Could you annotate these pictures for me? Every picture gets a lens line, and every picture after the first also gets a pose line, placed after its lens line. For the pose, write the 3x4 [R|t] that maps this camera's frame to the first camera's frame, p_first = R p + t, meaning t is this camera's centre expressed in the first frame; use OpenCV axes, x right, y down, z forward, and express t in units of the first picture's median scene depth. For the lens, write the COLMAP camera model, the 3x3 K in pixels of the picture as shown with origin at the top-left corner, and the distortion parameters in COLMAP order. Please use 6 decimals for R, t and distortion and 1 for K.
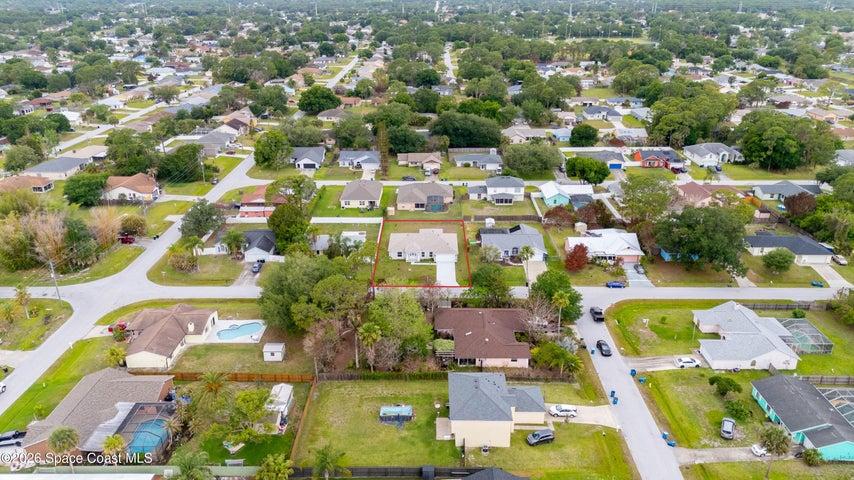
lens RADIAL K [[626.9, 0, 427.0], [0, 626.9, 240.0], [0, 0, 1]] dist [0.073058, -0.080685]
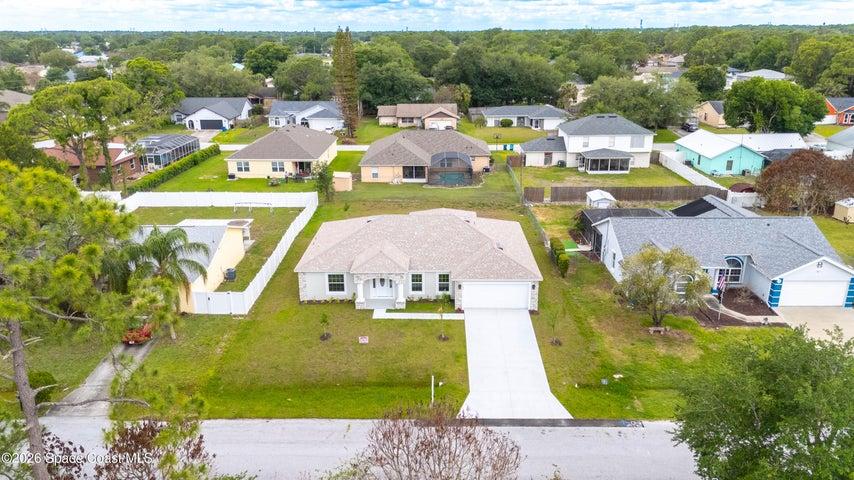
lens RADIAL K [[626.9, 0, 427.0], [0, 626.9, 240.0], [0, 0, 1]] dist [0.073058, -0.080685]
pose [[0.999954, -0.001593, -0.009423, 0.001039], [0.000992, 0.997981, -0.063502, 0.017335], [0.009505, 0.063490, 0.997937, 0.566578]]
